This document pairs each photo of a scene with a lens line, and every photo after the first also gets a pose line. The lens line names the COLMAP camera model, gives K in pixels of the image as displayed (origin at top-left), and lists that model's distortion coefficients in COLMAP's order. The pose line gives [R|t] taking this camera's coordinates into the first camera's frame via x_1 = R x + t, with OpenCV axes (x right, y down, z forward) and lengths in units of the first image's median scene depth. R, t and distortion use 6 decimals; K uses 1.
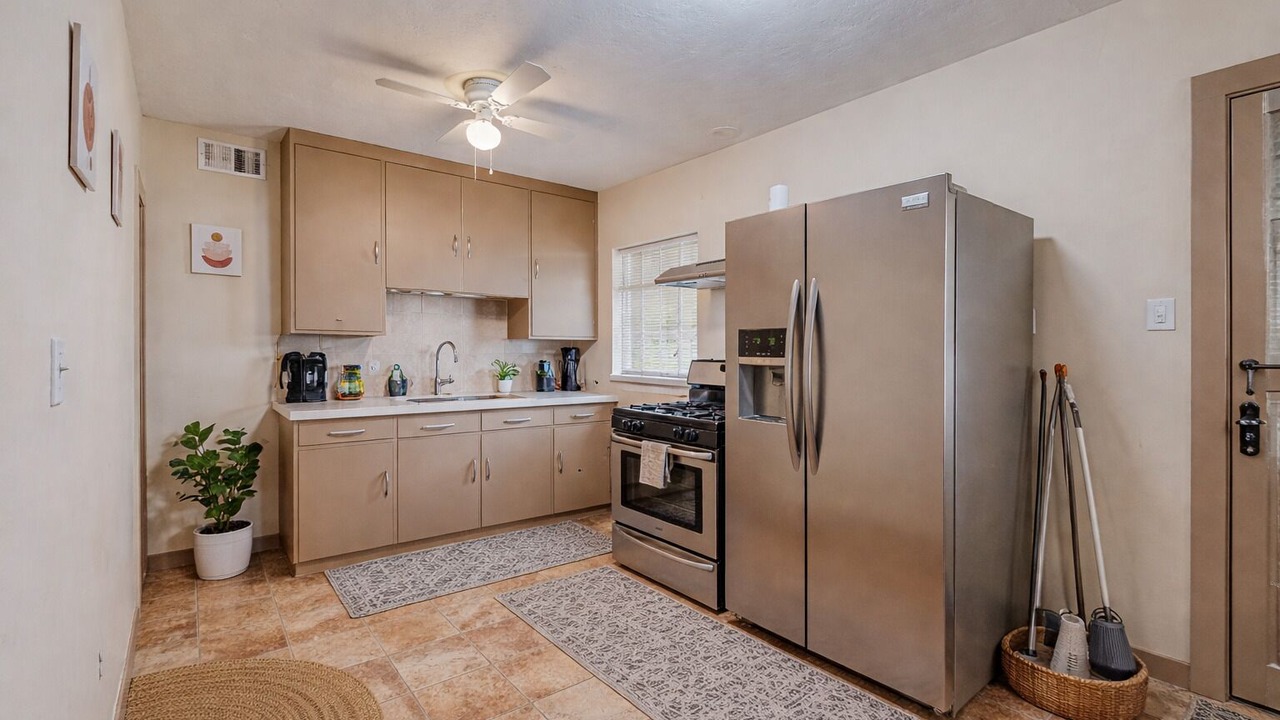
lens RADIAL K [[555.0, 0, 644.6], [0, 555.0, 357.8], [0, 0, 1]] dist [0.000154, 0.000091]
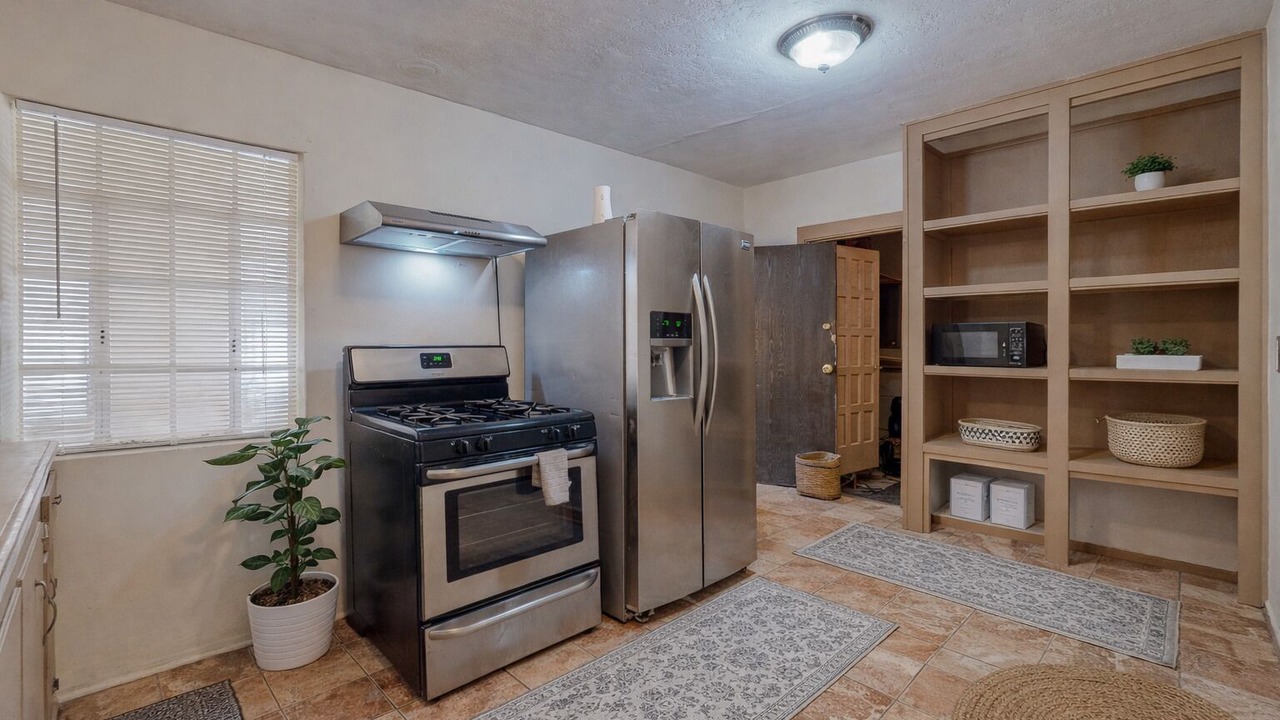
lens RADIAL K [[555.0, 0, 644.6], [0, 555.0, 357.8], [0, 0, 1]] dist [0.000154, 0.000091]
pose [[-0.078832, -0.021220, 0.996662, -0.848591], [0.013573, 0.999658, 0.022358, 0.011913], [-0.996796, 0.015290, -0.078517, 1.099889]]
